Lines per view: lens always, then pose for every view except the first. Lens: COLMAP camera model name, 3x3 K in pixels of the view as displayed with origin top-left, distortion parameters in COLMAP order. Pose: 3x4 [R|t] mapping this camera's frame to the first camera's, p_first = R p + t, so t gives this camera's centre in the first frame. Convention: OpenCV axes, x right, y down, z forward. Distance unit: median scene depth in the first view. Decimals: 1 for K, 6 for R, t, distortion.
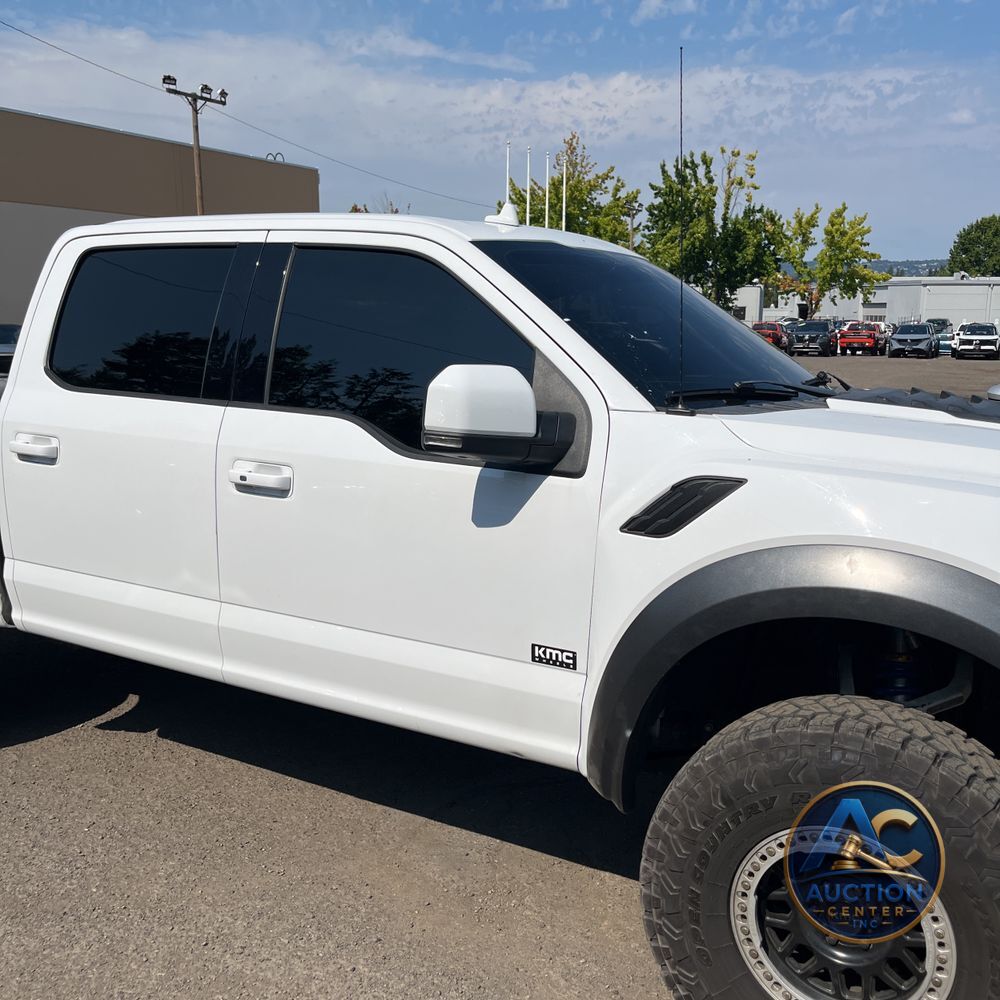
lens RADIAL K [[1057.0, 0, 501.2], [0, 1057.0, 474.3], [0, 0, 1]] dist [0.000919, 0.022409]
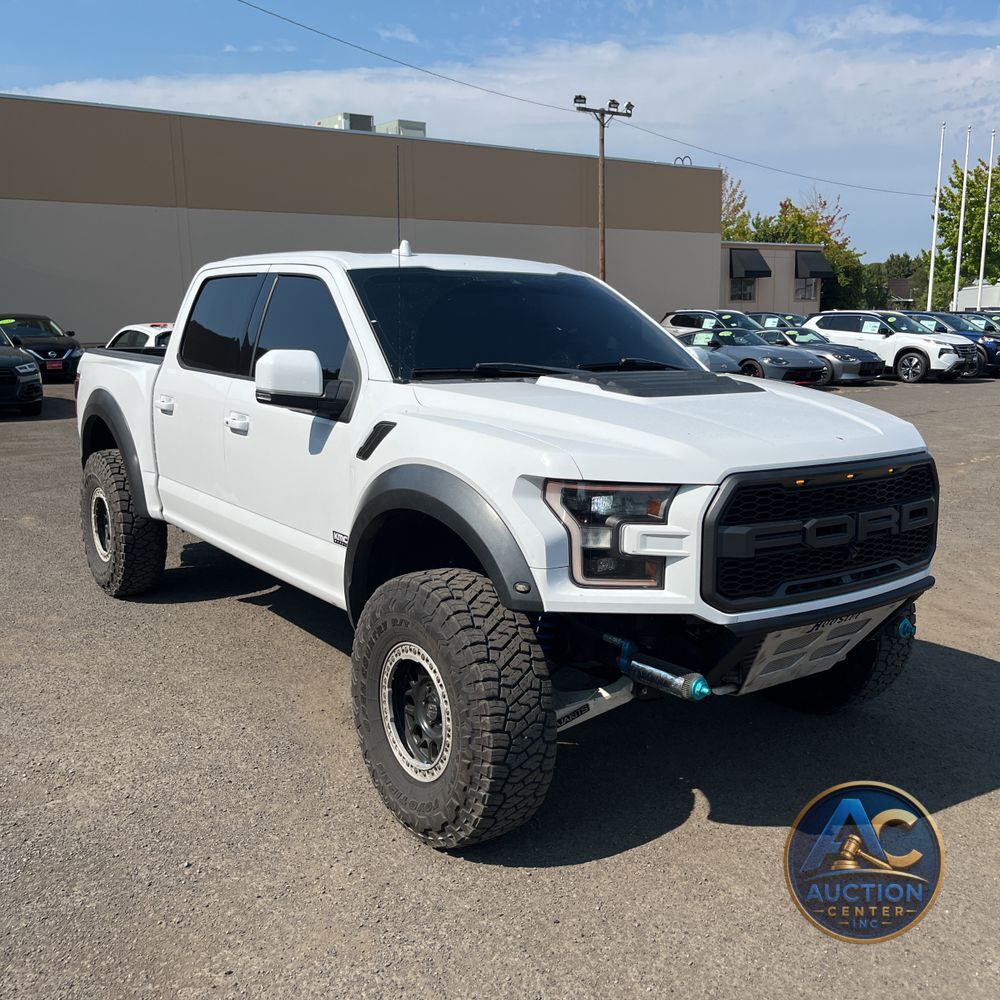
lens RADIAL K [[1081.7, 0, 499.7], [0, 1081.7, 471.1], [0, 0, 1]] dist [0.003712, -0.019257]
pose [[0.903684, 0.045171, -0.425810, 0.074264], [-0.046623, 0.998888, 0.007019, 0.004120], [0.425654, 0.013509, 0.904785, -0.026907]]
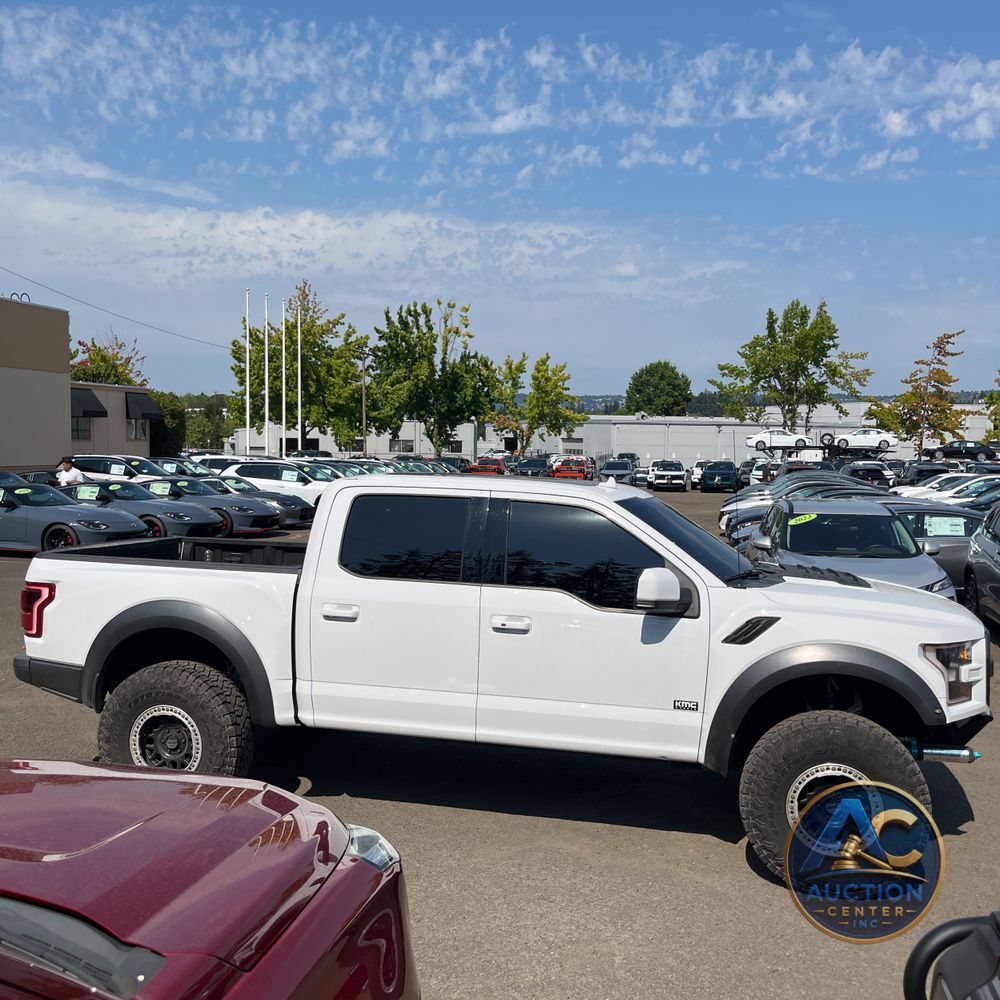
lens RADIAL K [[1062.8, 0, 477.8], [0, 1062.8, 533.5], [0, 0, 1]] dist [0.156058, -0.465535]
pose [[0.961984, -0.023426, 0.272100, -0.062422], [0.038794, 0.997933, -0.051236, -0.004976], [-0.270338, 0.059844, 0.960904, -0.071359]]
